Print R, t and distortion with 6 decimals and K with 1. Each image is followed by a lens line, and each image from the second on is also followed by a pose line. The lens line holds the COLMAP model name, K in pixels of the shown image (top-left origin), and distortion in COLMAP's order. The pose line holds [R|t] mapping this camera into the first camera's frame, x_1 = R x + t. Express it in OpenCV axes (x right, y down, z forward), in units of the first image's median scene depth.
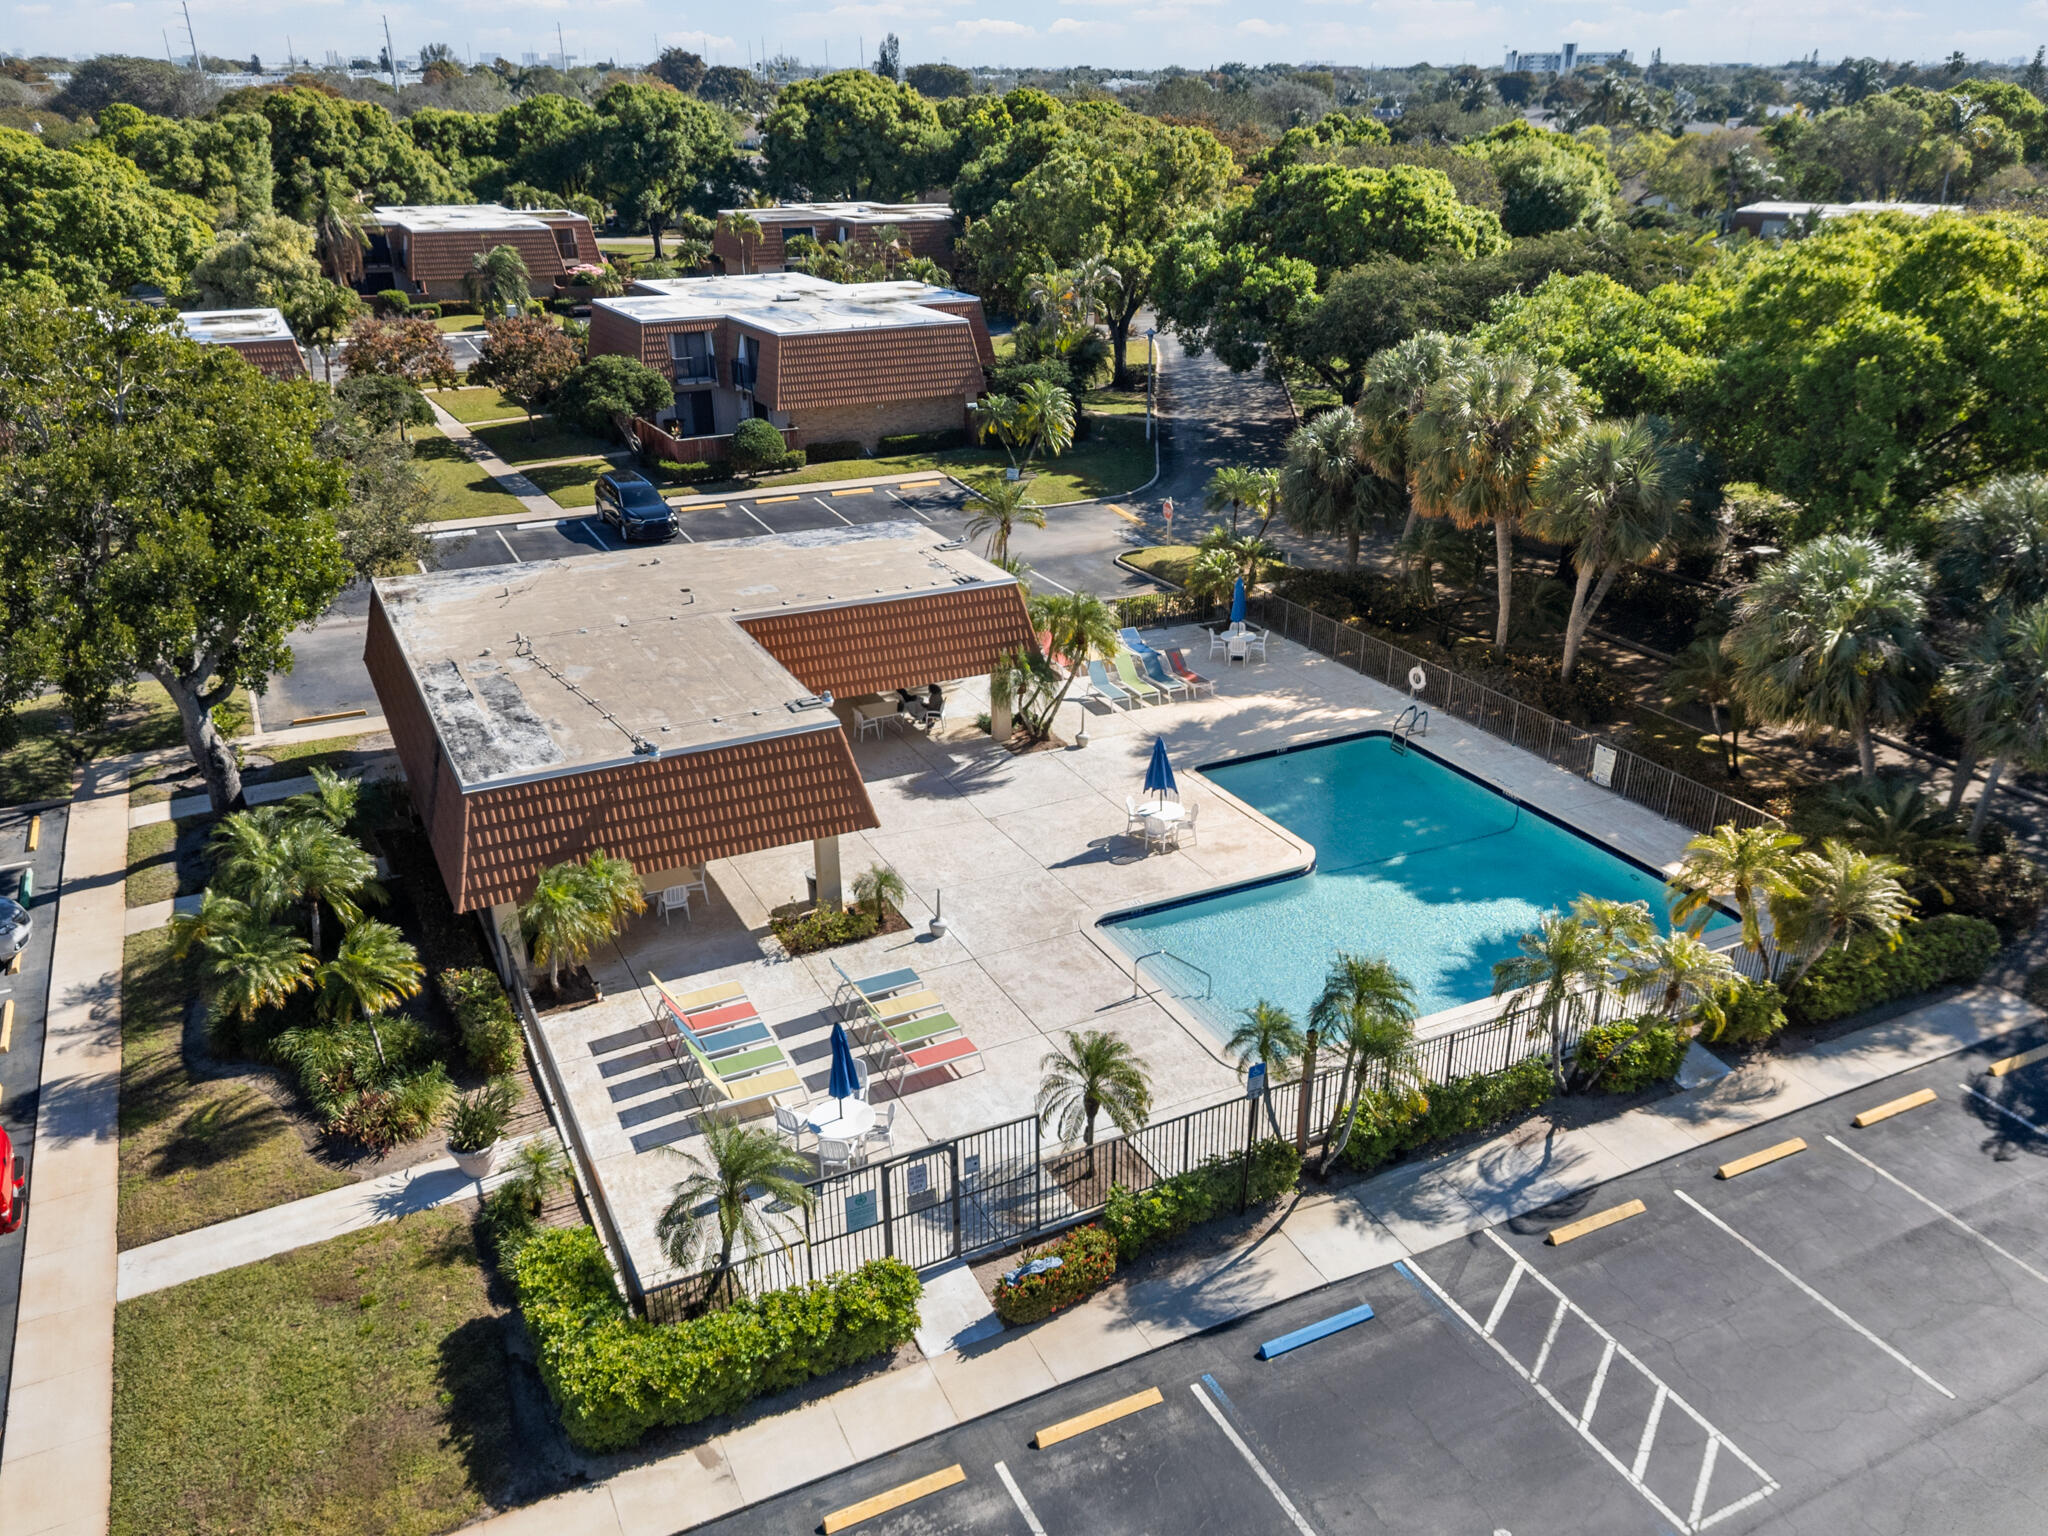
lens RADIAL K [[1525.2, 0, 1025.9], [0, 1525.2, 887.3], [0, 0, 1]] dist [0.040963, -0.031845]
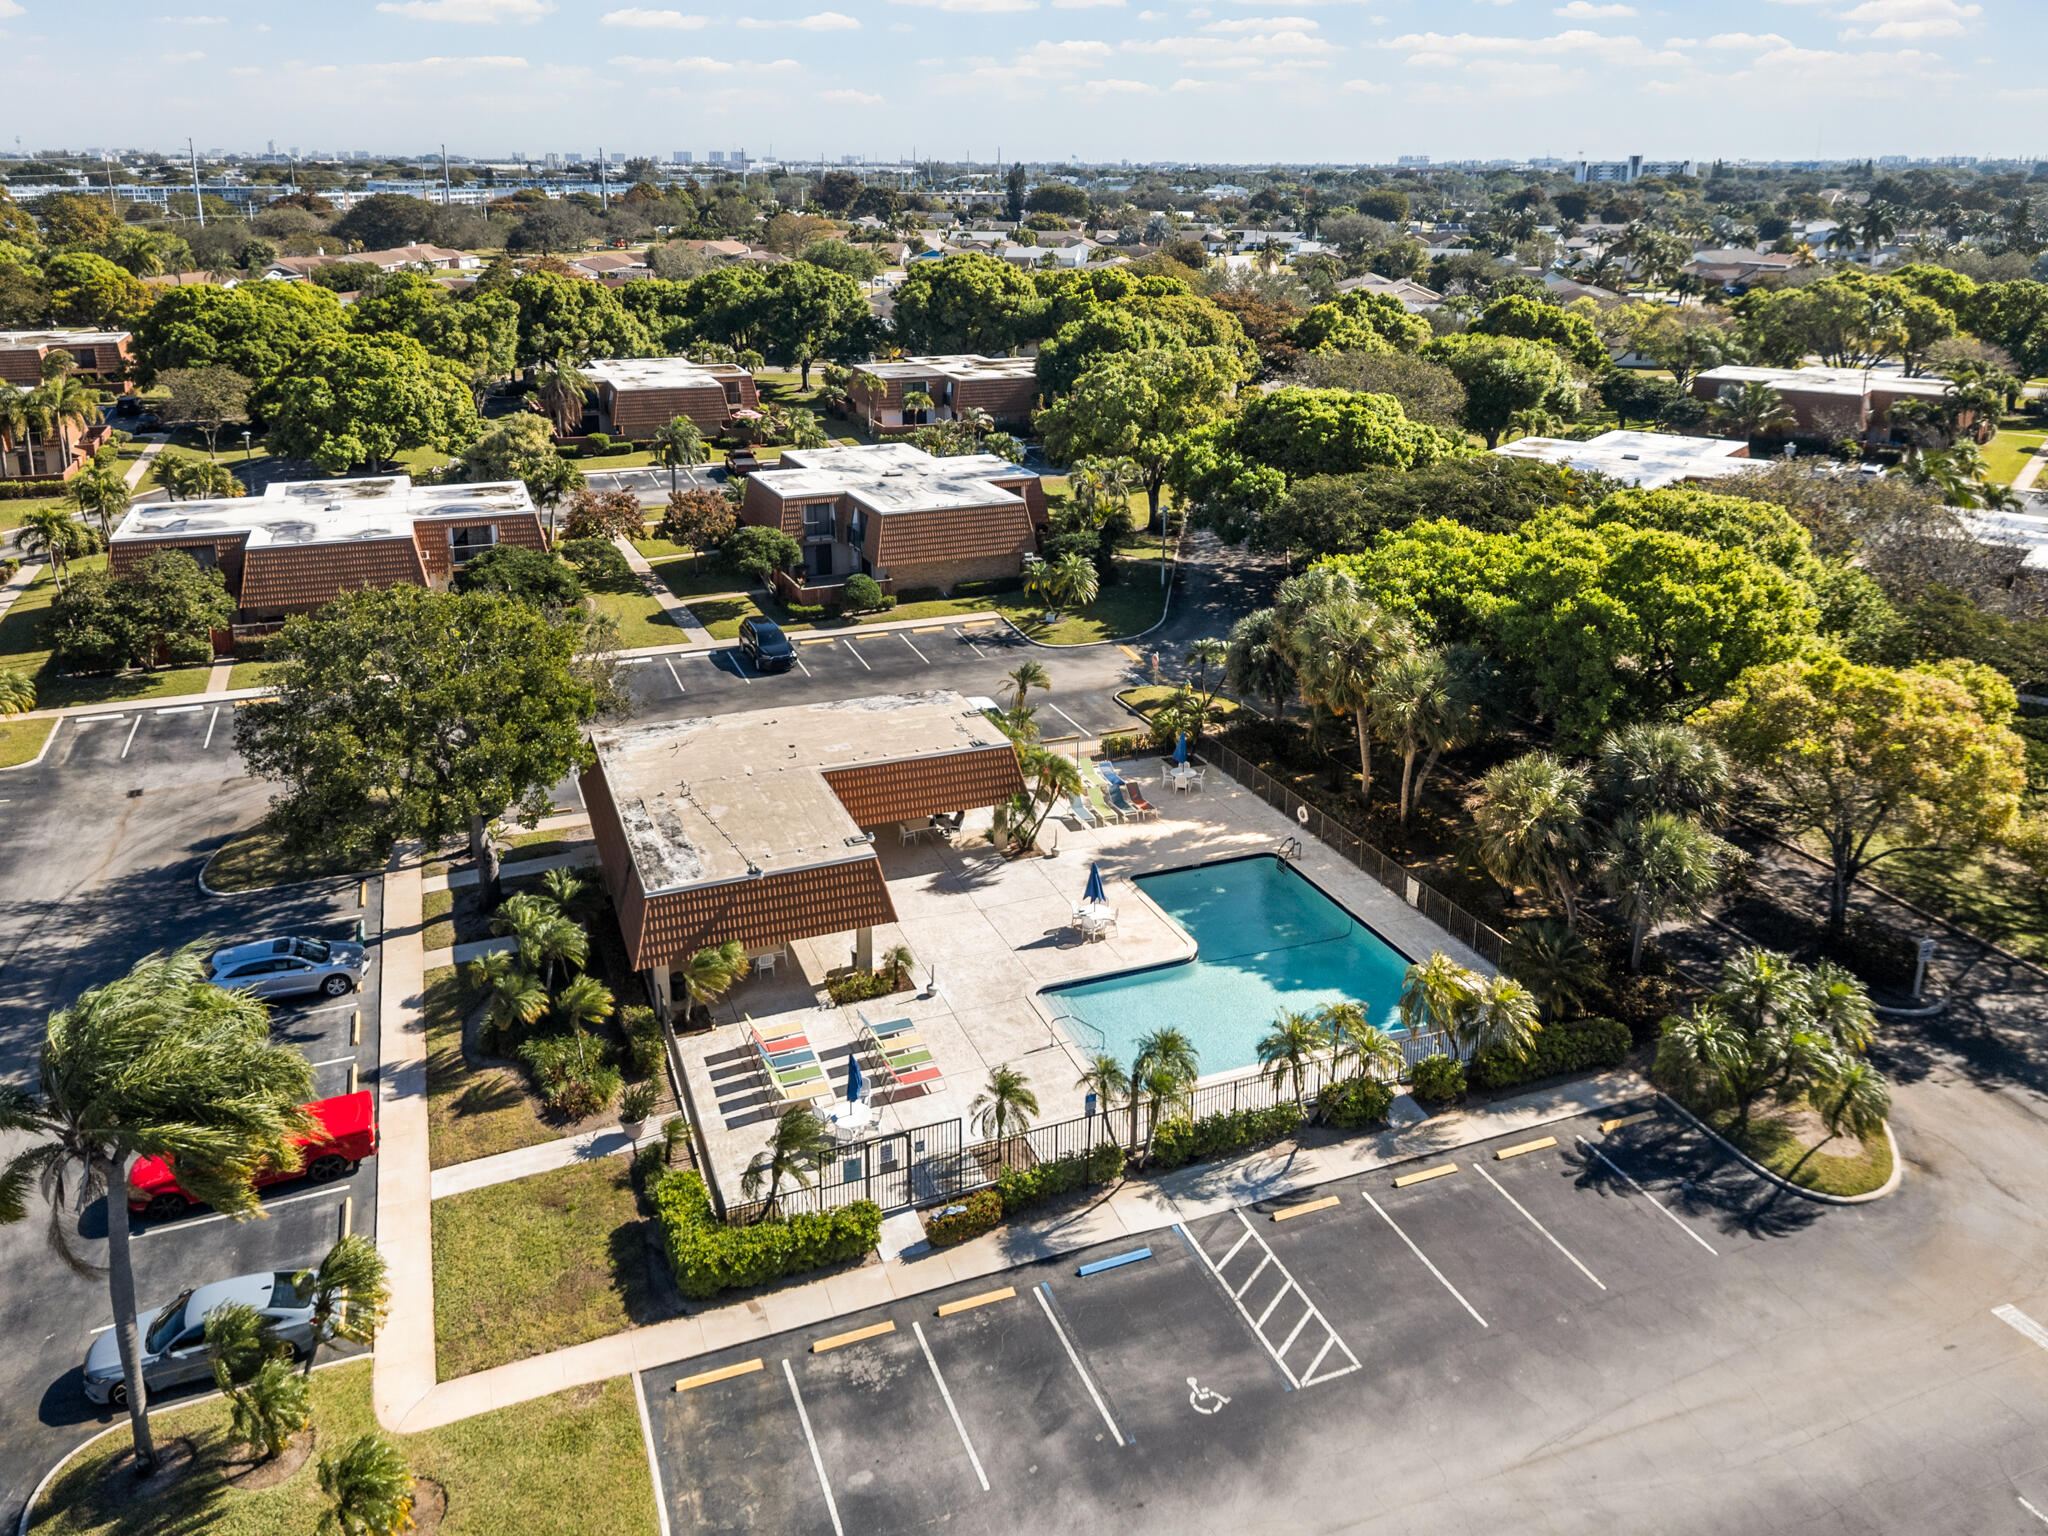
lens RADIAL K [[1455.8, 0, 1022.2], [0, 1455.8, 621.1], [0, 0, 1]] dist [0.069050, -0.112127]
pose [[0.996791, 0.034382, -0.072290, 0.121863], [-0.047368, 0.981330, -0.186409, -0.065685], [0.064531, 0.189235, 0.979809, -0.490887]]
